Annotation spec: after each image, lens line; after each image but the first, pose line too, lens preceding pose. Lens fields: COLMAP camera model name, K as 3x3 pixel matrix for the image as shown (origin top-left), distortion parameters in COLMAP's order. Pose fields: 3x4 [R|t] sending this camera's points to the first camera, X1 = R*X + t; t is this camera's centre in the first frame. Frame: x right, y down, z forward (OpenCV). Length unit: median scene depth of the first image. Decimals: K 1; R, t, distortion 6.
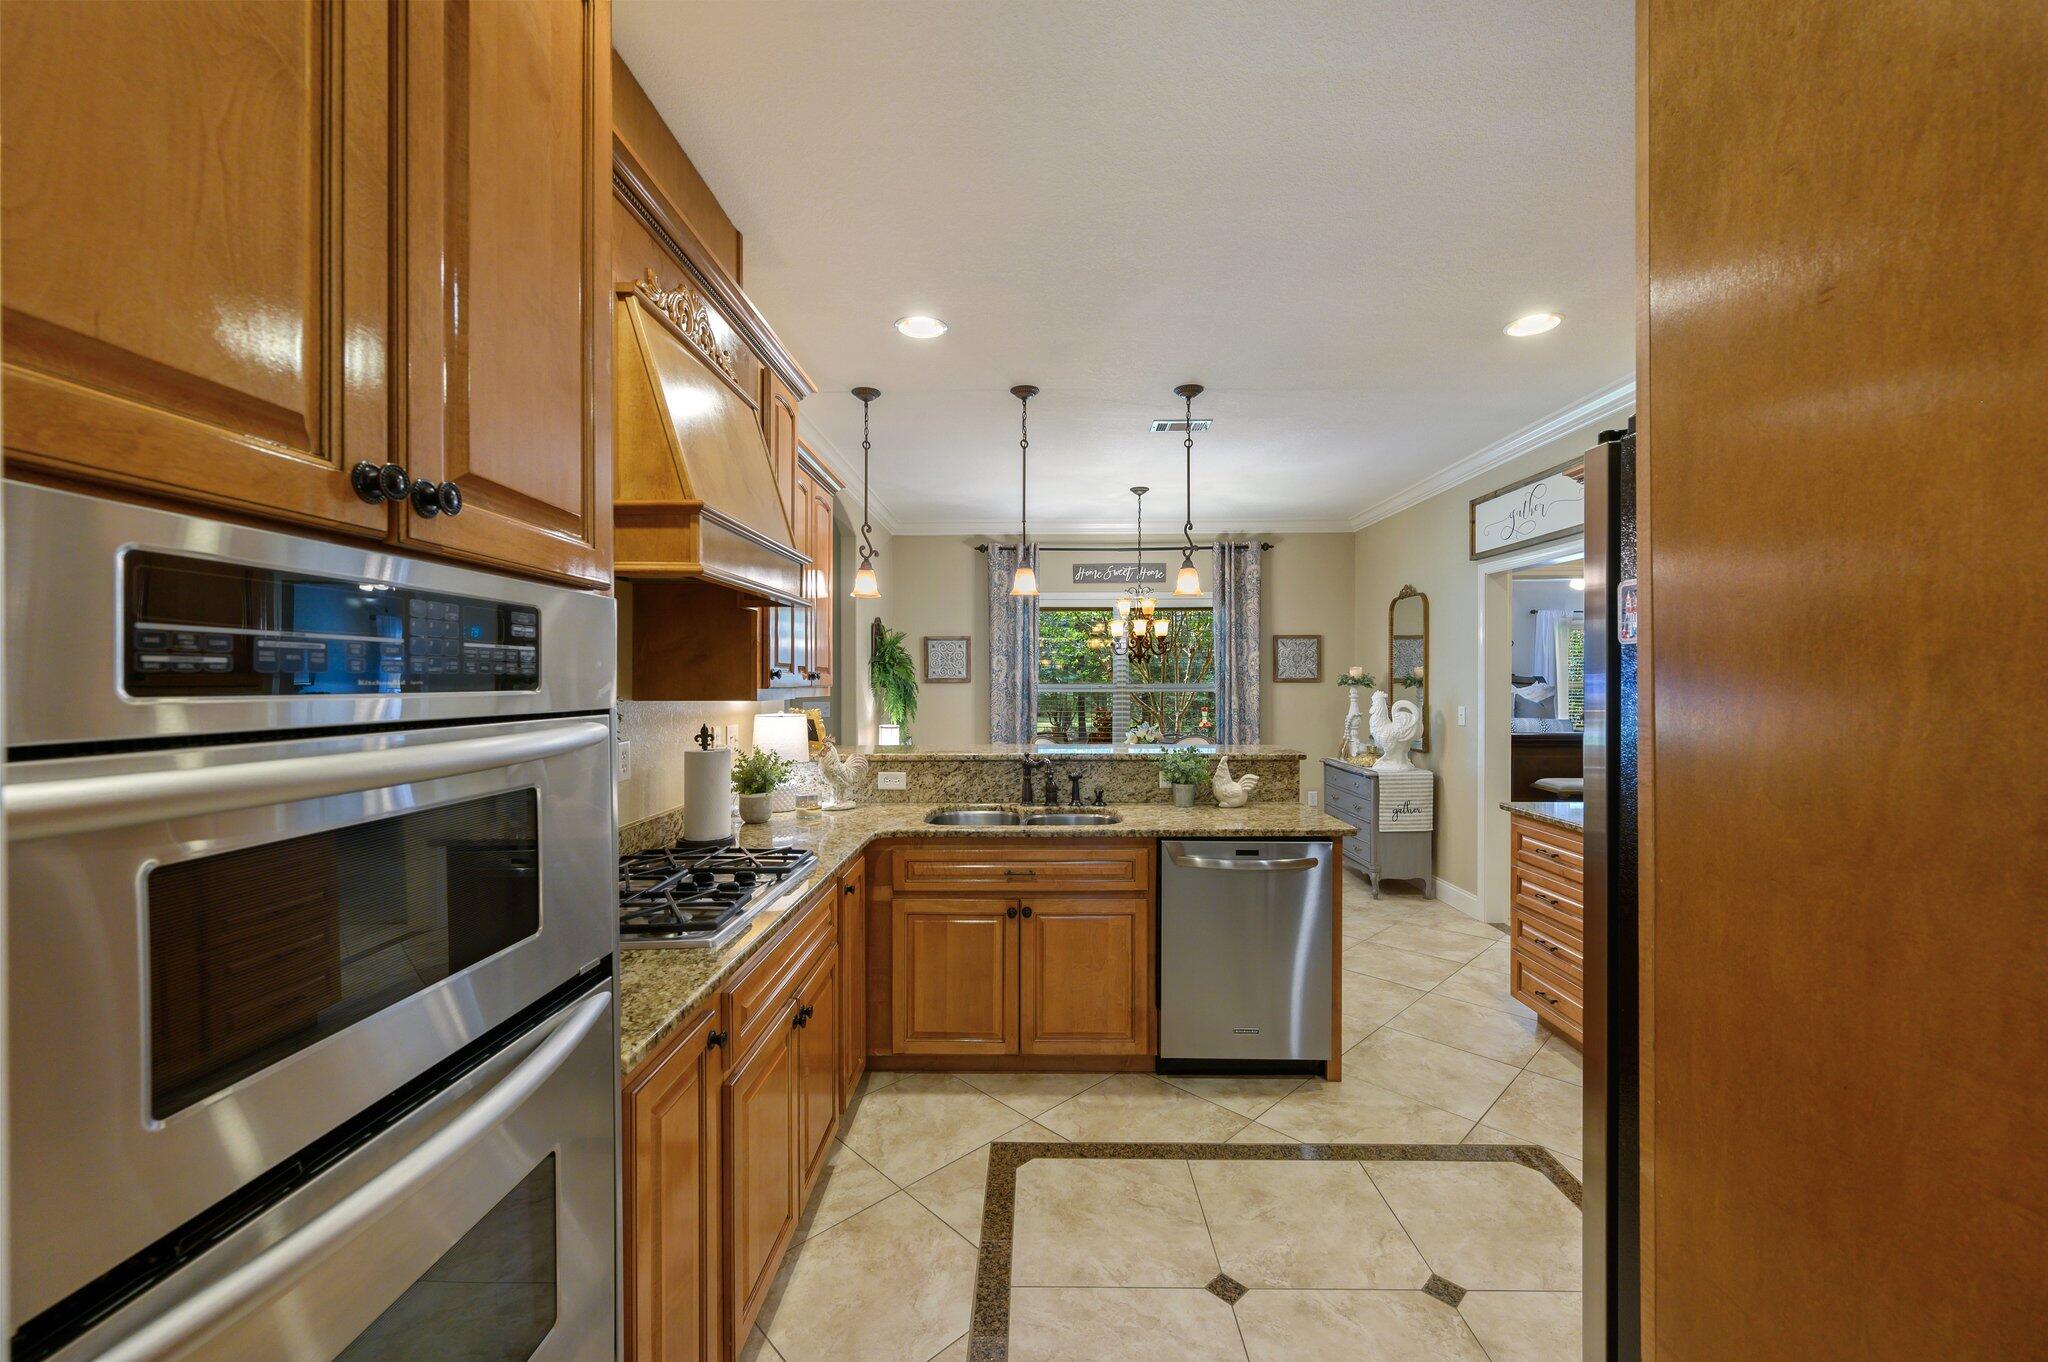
lens RADIAL K [[809.1, 0, 1028.0], [0, 809.1, 684.9], [0, 0, 1]] dist [-0.002204, -0.000177]
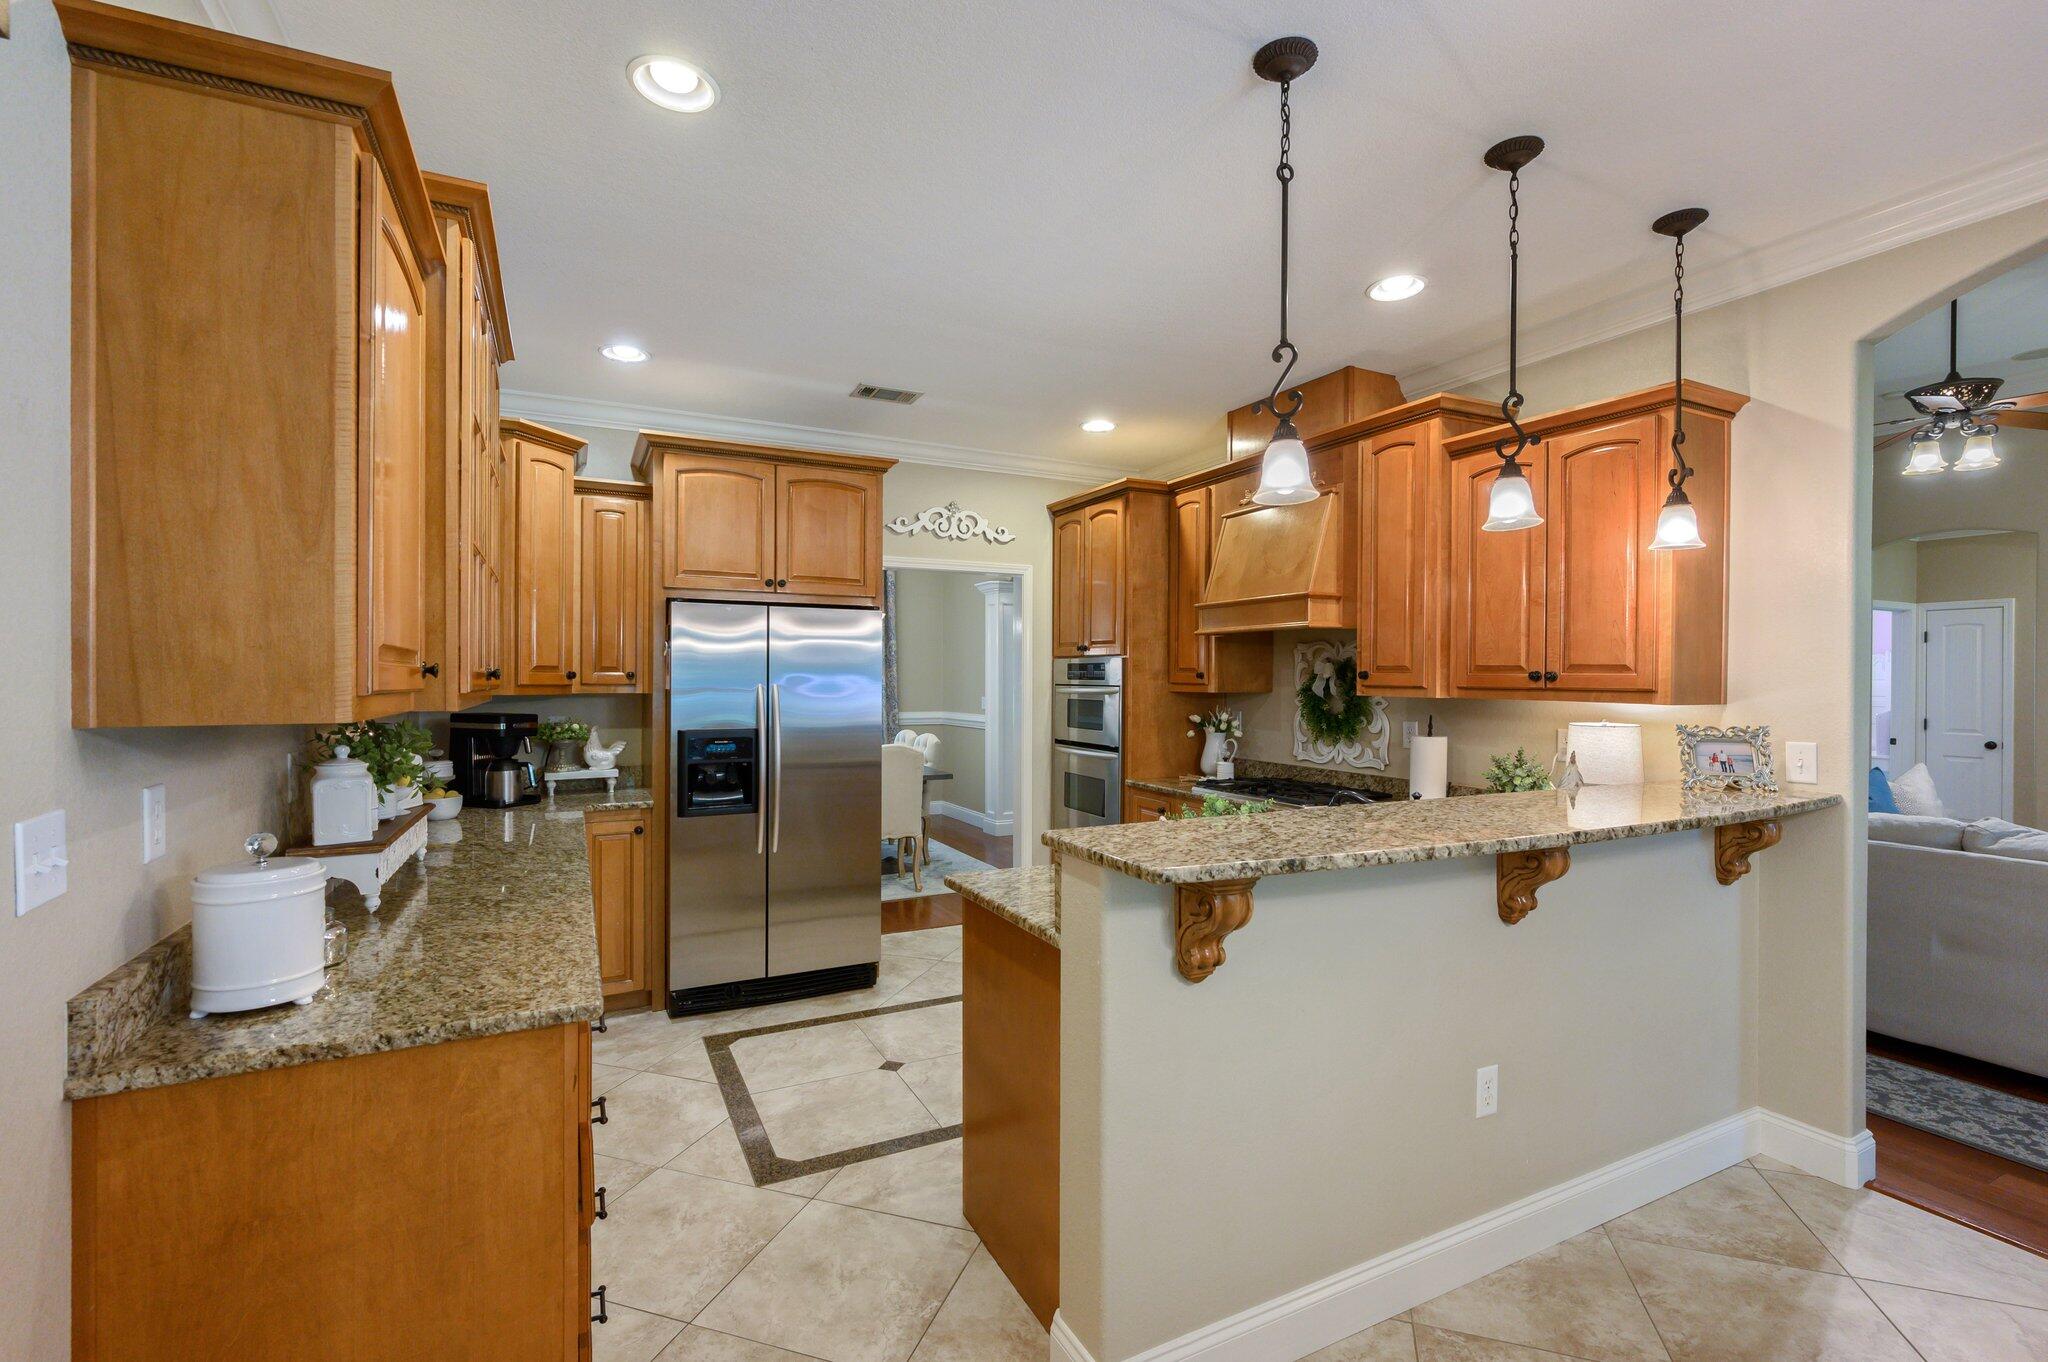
lens RADIAL K [[909.2, 0, 1023.7], [0, 909.2, 679.9], [0, 0, 1]] dist [0.000049, 0.000009]
pose [[-0.888194, 0.002610, -0.459460, 0.863902], [-0.002162, 0.999949, 0.009859, -0.017117], [0.459463, 0.009750, -0.888144, 2.112082]]
